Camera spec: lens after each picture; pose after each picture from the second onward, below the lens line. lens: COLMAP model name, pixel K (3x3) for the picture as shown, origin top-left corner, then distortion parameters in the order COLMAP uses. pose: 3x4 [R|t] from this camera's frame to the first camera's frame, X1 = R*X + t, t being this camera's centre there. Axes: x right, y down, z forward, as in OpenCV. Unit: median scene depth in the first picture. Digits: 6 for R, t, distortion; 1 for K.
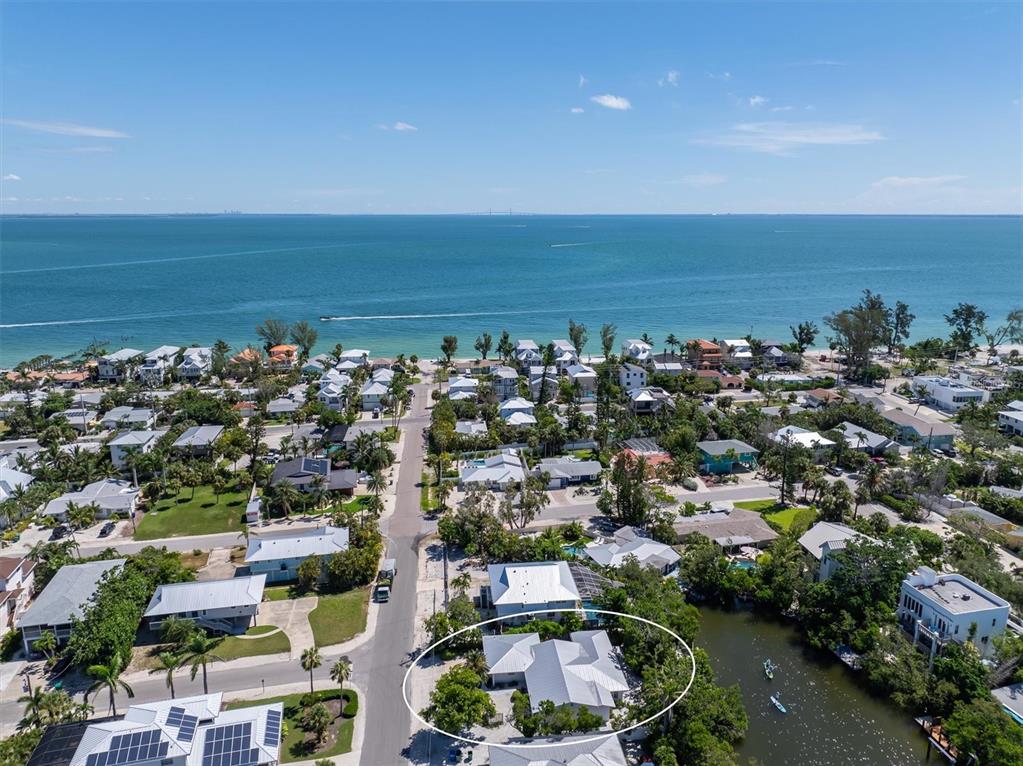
lens RADIAL K [[714.9, 0, 508.4], [0, 714.9, 382.2], [0, 0, 1]] dist [-0.007445, 0.004906]
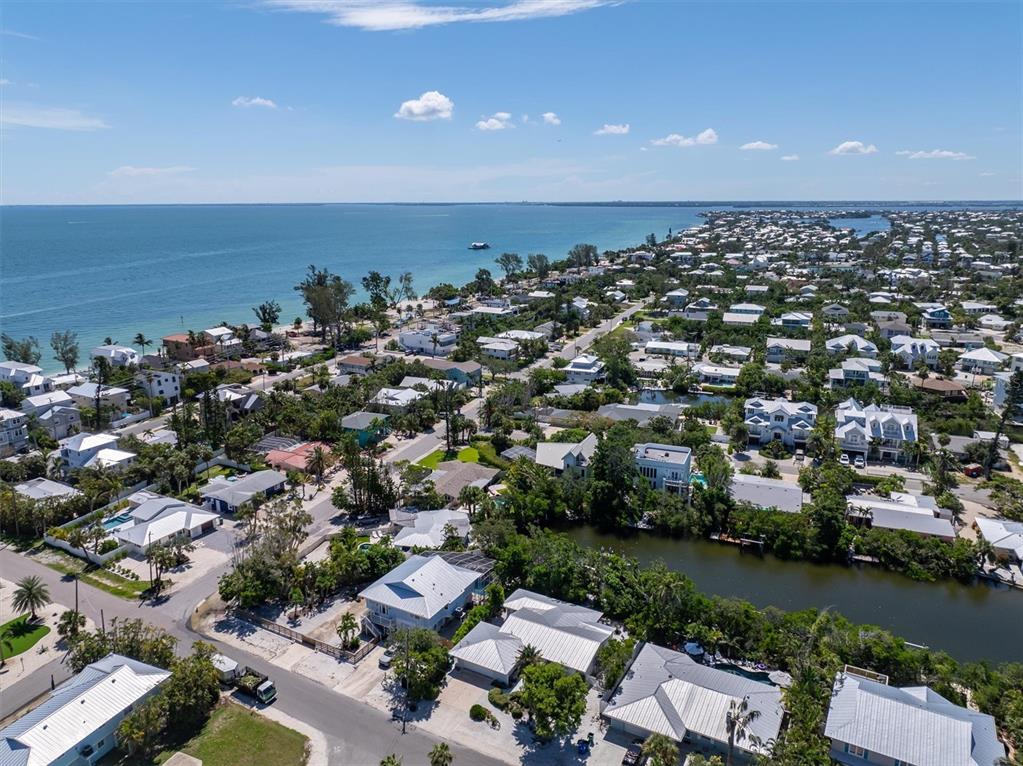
lens RADIAL K [[714.9, 0, 512.6], [0, 714.9, 385.8], [0, 0, 1]] dist [-0.007445, 0.004906]
pose [[0.575160, -0.207799, 0.791209, -0.366385], [0.193556, 0.974304, 0.115183, -0.031165], [-0.794813, 0.086895, 0.600601, 0.221806]]
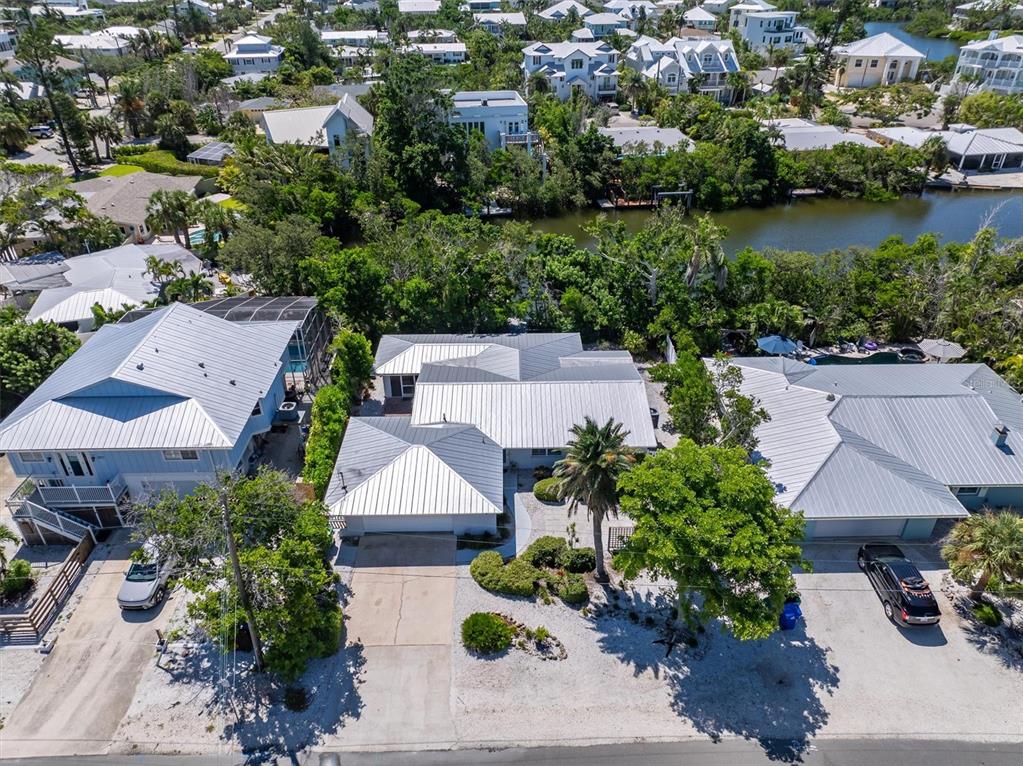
lens RADIAL K [[714.9, 0, 512.4], [0, 714.9, 381.5], [0, 0, 1]] dist [-0.007445, 0.004906]
pose [[0.086631, -0.519840, 0.849860, -0.162384], [0.237231, 0.839292, 0.489193, 0.097645], [-0.967583, 0.159234, 0.196030, 0.495695]]
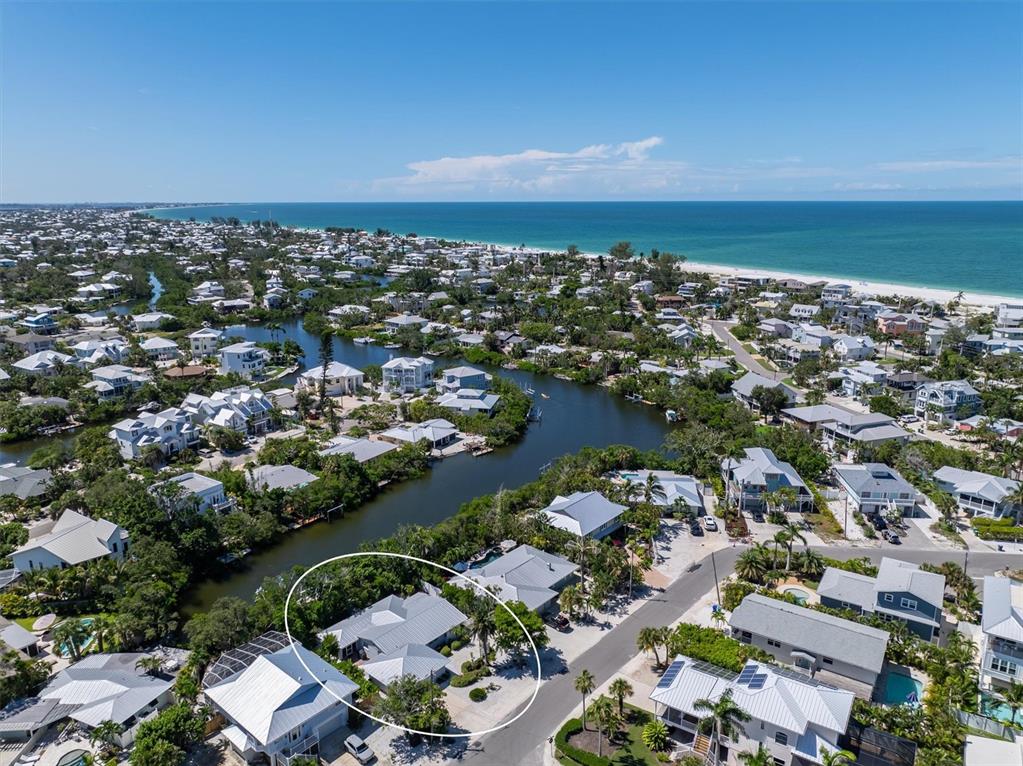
lens RADIAL K [[714.9, 0, 510.1], [0, 714.9, 386.1], [0, 0, 1]] dist [-0.007445, 0.004906]
pose [[-0.687024, -0.180398, 0.703885, -0.380207], [0.174809, 0.899209, 0.401079, -0.163782], [-0.705294, 0.398596, -0.586244, 0.738810]]
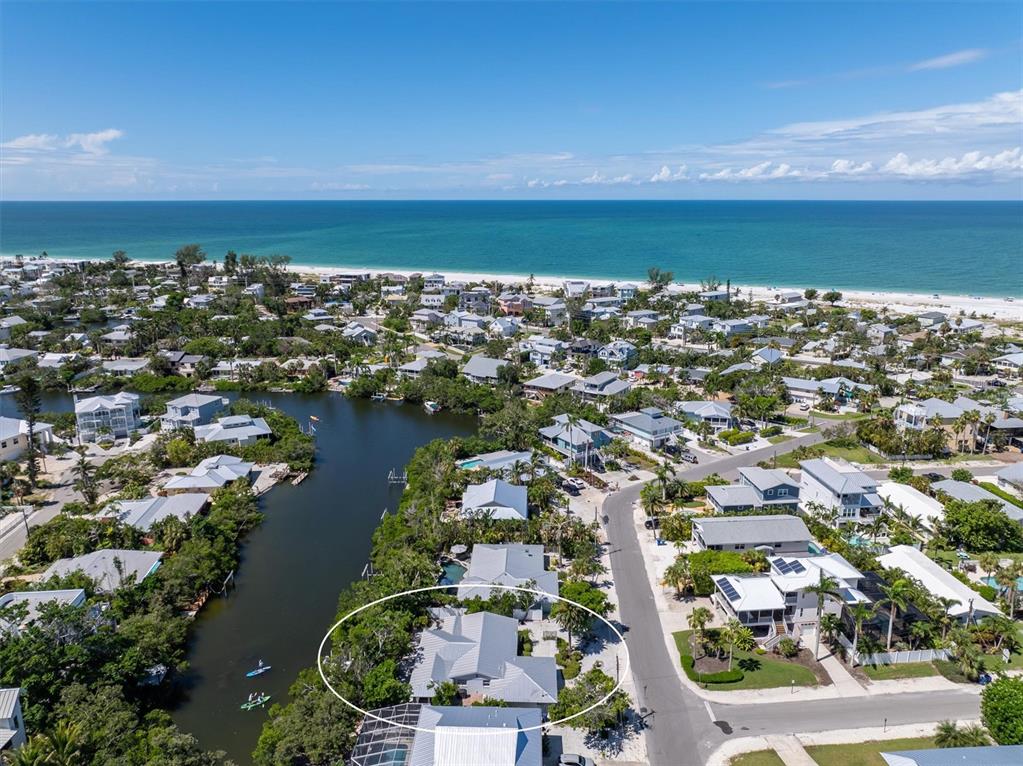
lens RADIAL K [[714.9, 0, 508.1], [0, 714.9, 385.4], [0, 0, 1]] dist [-0.007445, 0.004906]
pose [[-0.990896, -0.033031, 0.130512, -0.044551], [0.032820, 0.880916, 0.472134, -0.207889], [-0.130565, 0.472119, -0.871812, 0.912966]]
